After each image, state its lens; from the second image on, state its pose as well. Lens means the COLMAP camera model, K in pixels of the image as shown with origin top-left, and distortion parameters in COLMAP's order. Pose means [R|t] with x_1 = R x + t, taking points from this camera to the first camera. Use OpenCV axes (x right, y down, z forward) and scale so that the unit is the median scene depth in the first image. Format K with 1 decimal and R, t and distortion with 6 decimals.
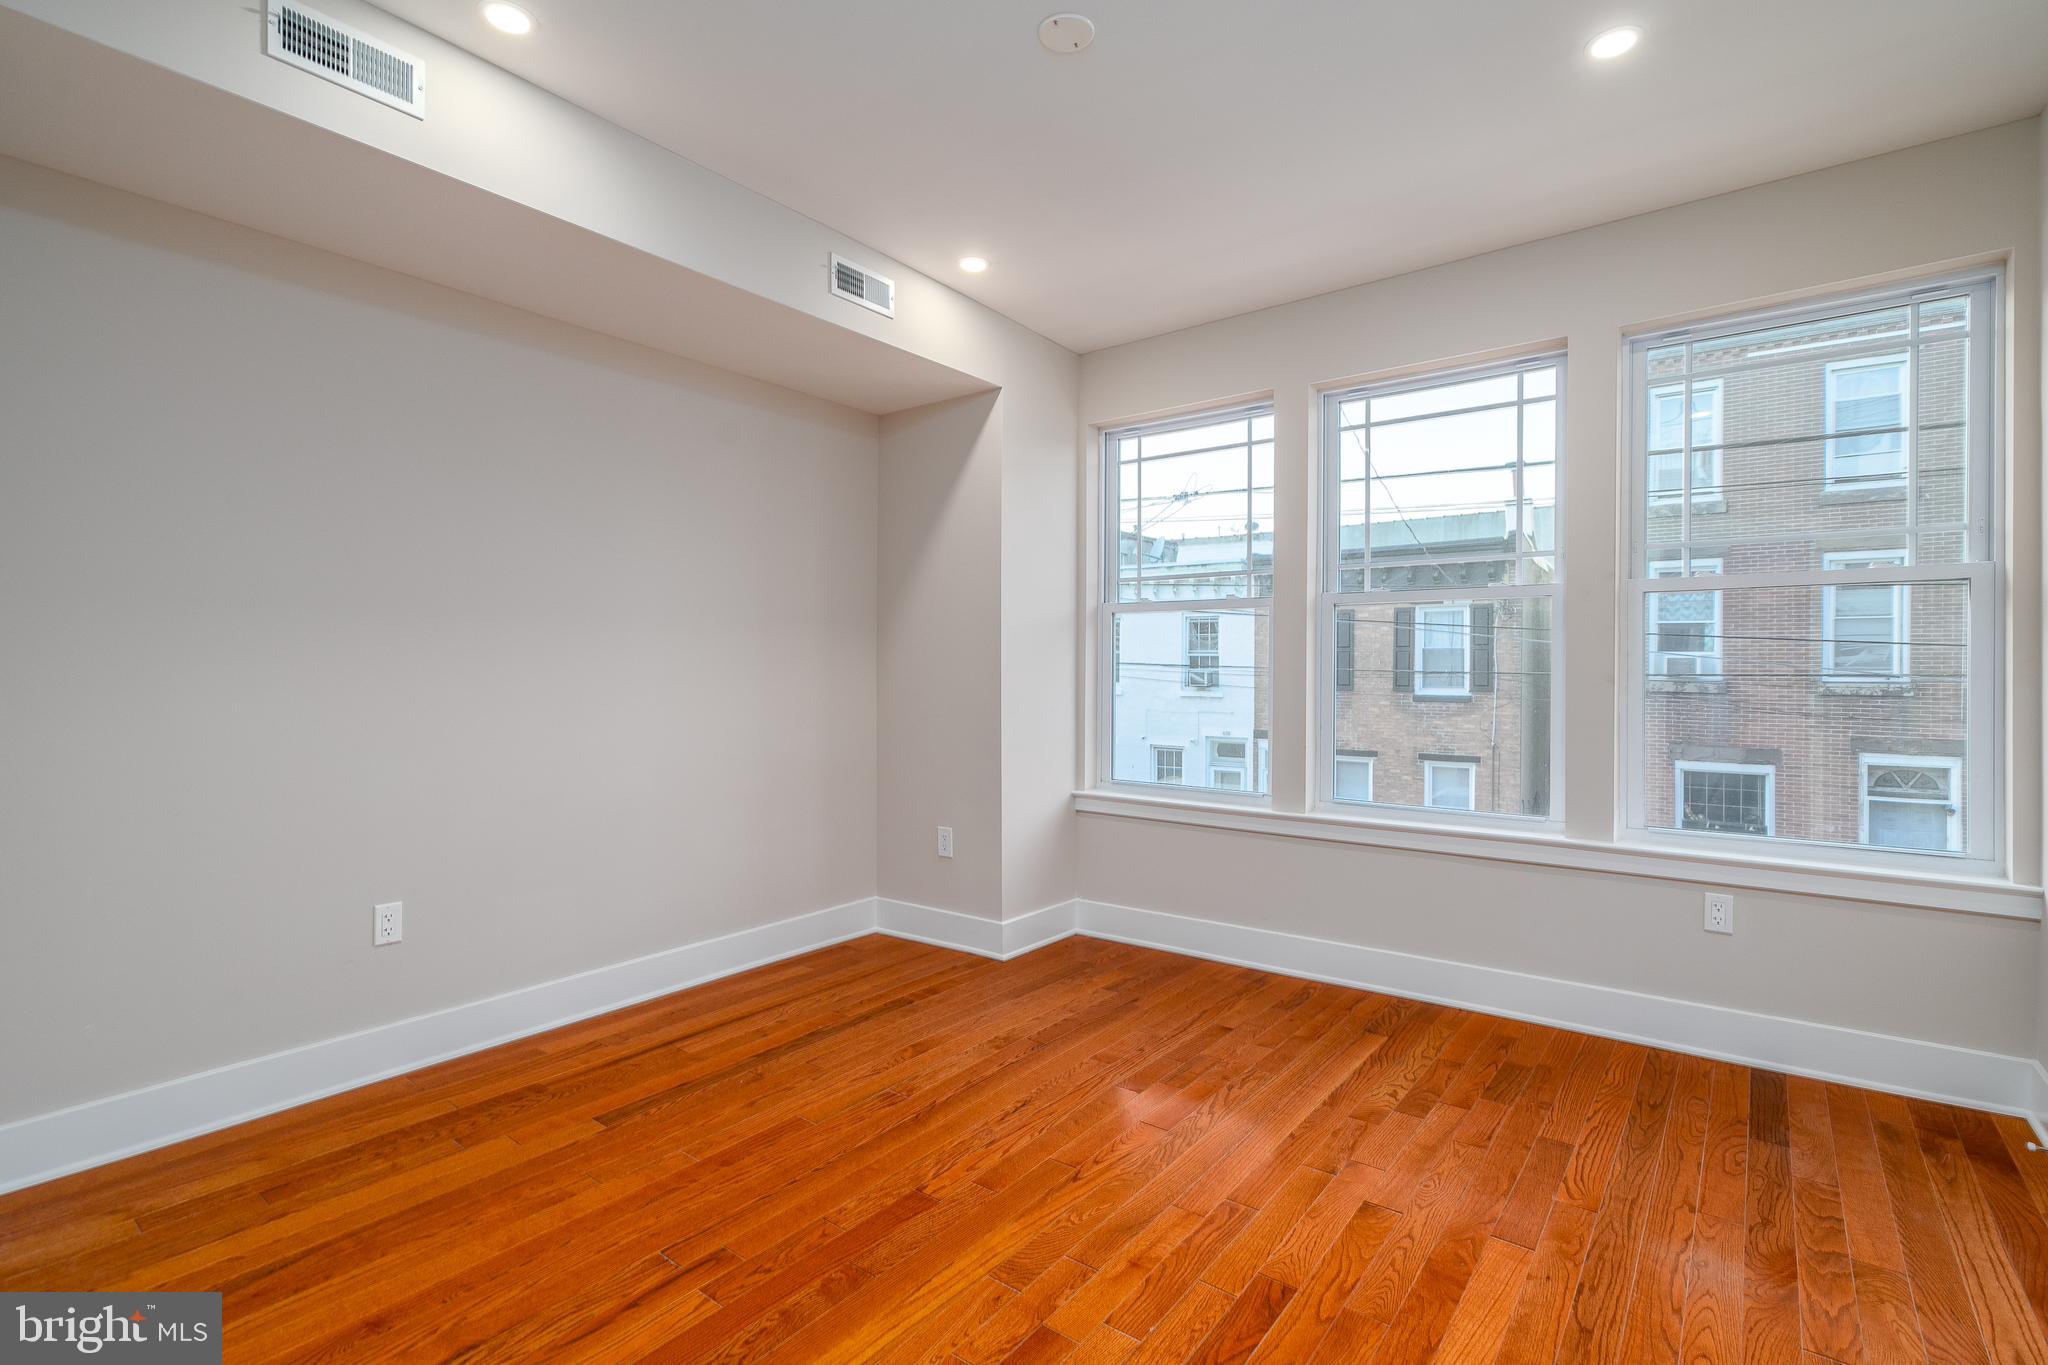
lens RADIAL K [[939.9, 0, 1051.7], [0, 939.9, 674.9], [0, 0, 1]] dist [-0.000360, 0.000018]
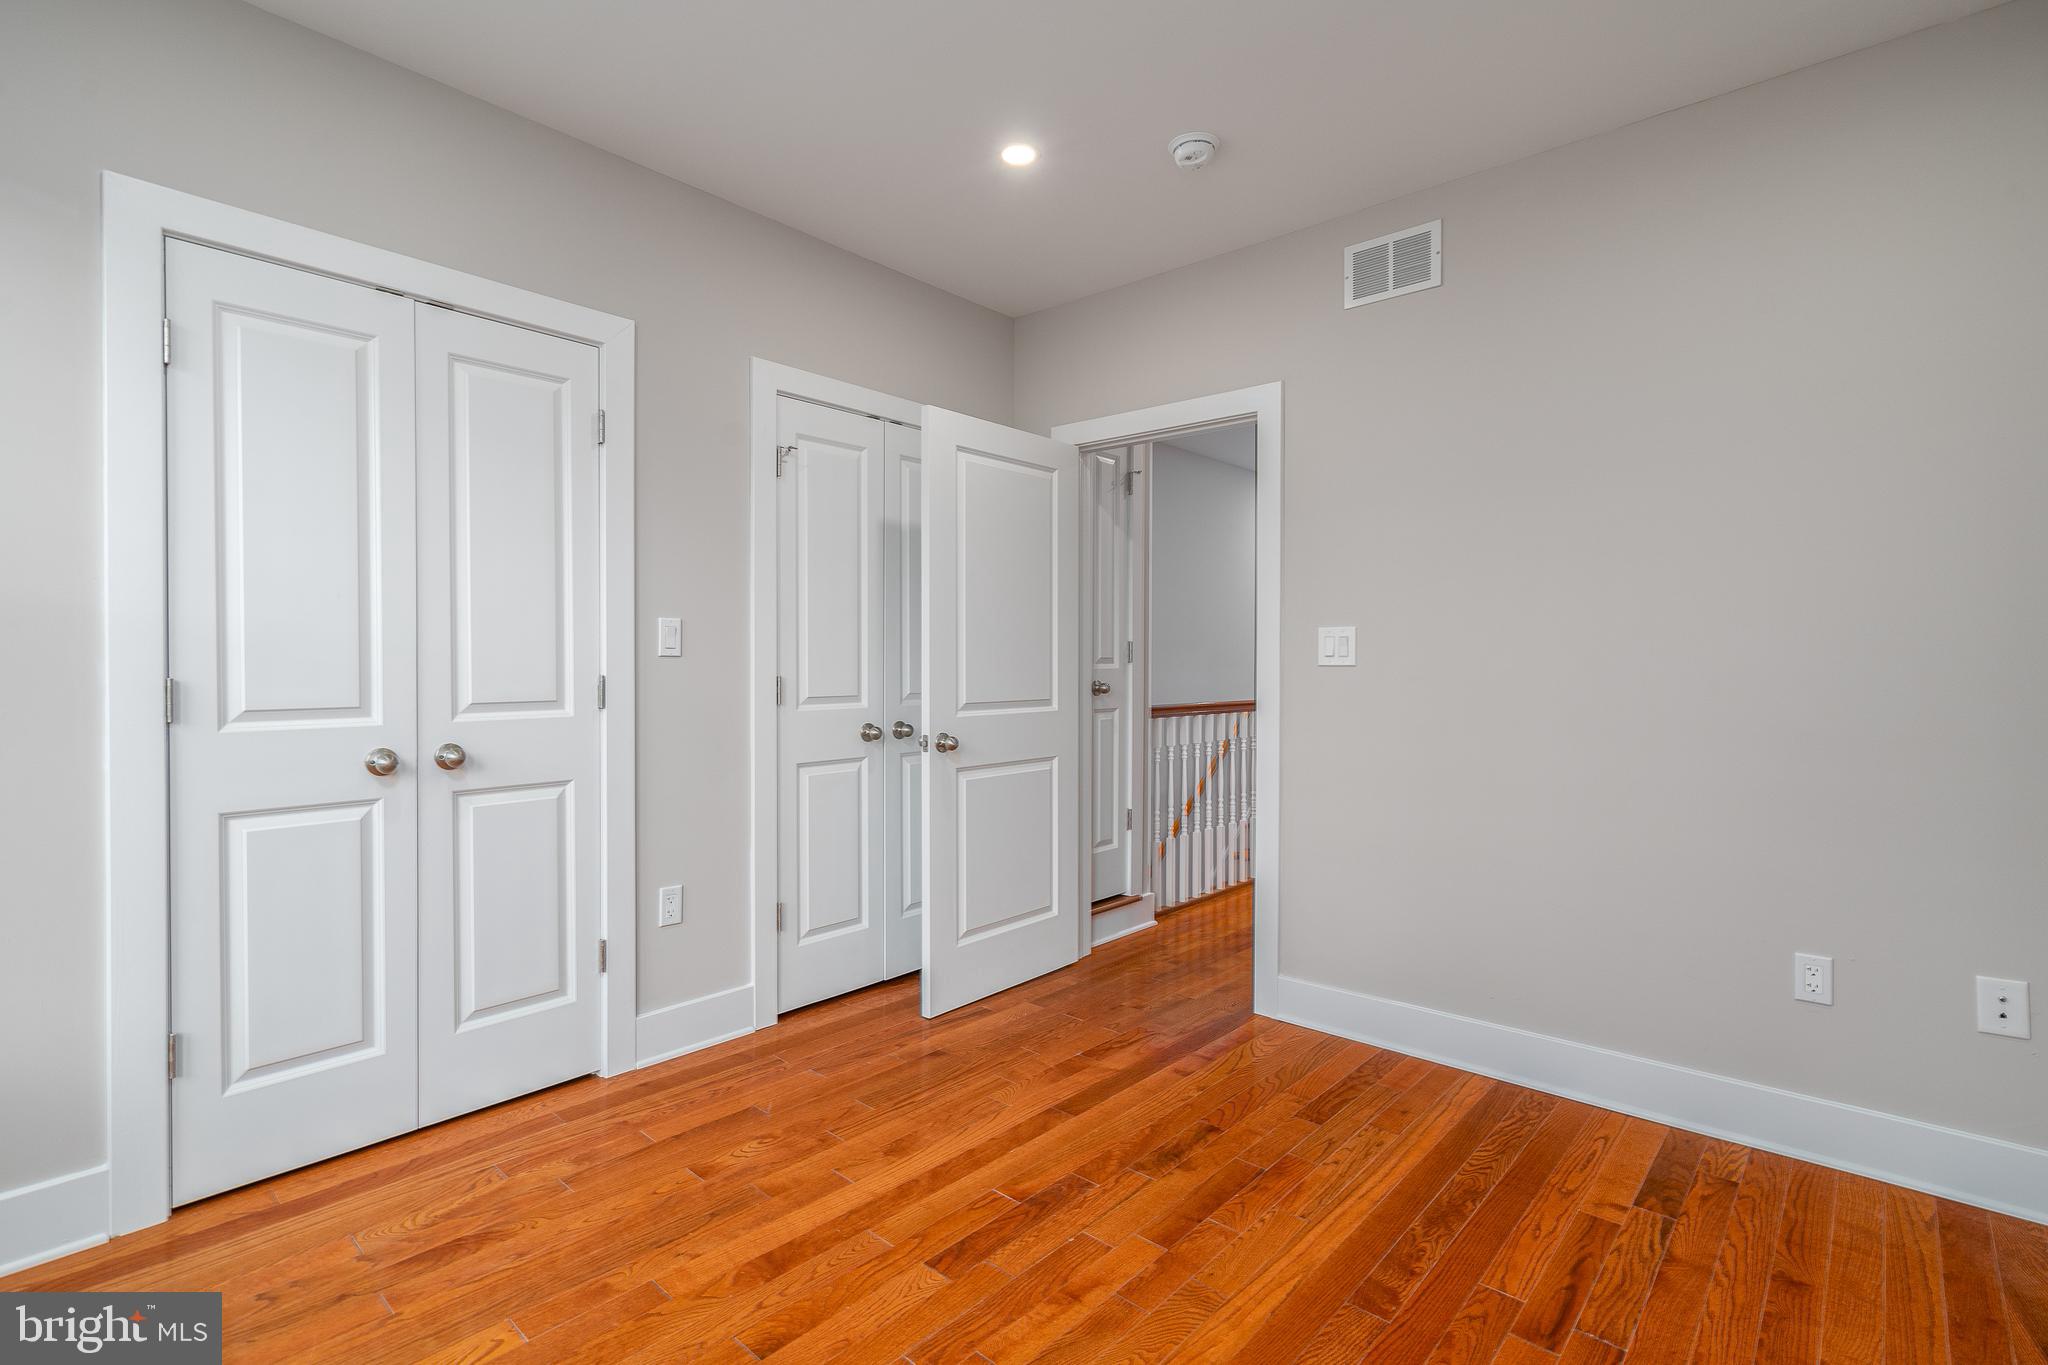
lens RADIAL K [[939.9, 0, 1051.7], [0, 939.9, 674.9], [0, 0, 1]] dist [-0.000360, 0.000018]
pose [[-0.997577, -0.005023, 0.069392, 0.051116], [-0.004060, 0.999894, 0.014004, -0.012613], [-0.069455, 0.013688, -0.997491, 2.002768]]
